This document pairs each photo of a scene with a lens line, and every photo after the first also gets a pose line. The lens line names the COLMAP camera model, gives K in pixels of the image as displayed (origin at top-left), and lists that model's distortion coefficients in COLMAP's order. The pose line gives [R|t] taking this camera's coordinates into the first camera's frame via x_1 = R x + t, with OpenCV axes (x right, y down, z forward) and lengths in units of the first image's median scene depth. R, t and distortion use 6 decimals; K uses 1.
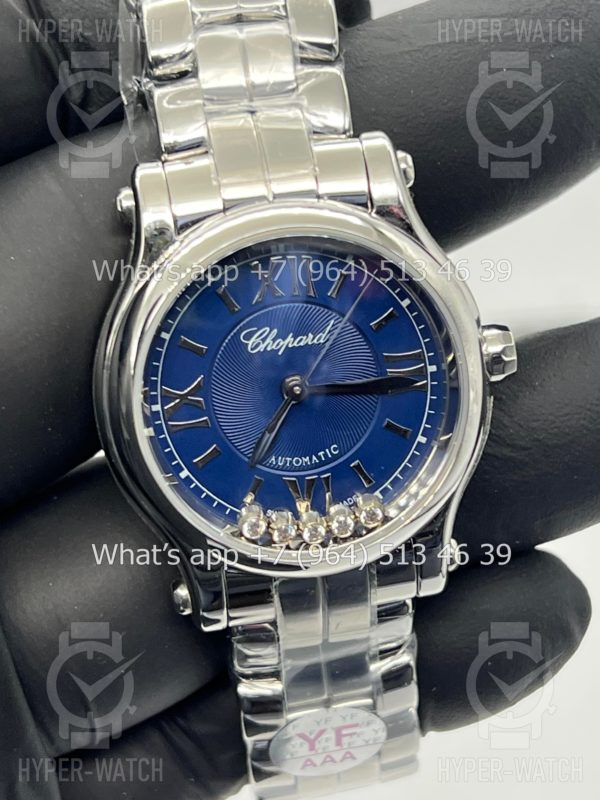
lens RADIAL K [[1785.6, 0, 299.3], [0, 1785.6, 396.4], [0, 0, 1]] dist [0.067762, 0.000000]
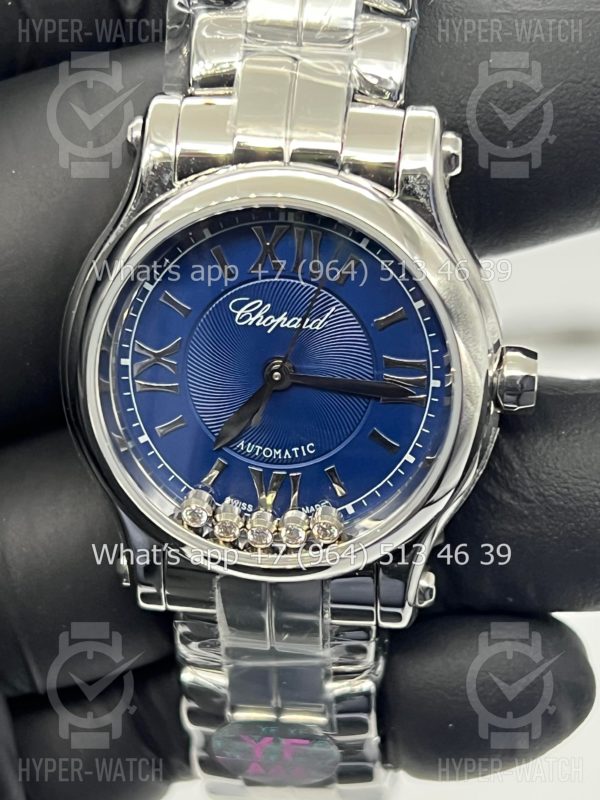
lens RADIAL K [[1785.6, 0, 298.2], [0, 1785.6, 387.4], [0, 0, 1]] dist [0.067762, 0.000000]
pose [[0.962179, 0.212297, -0.170708, 0.160839], [-0.201195, 0.976271, 0.080100, -0.070796], [0.183662, -0.042725, 0.982060, 0.122770]]
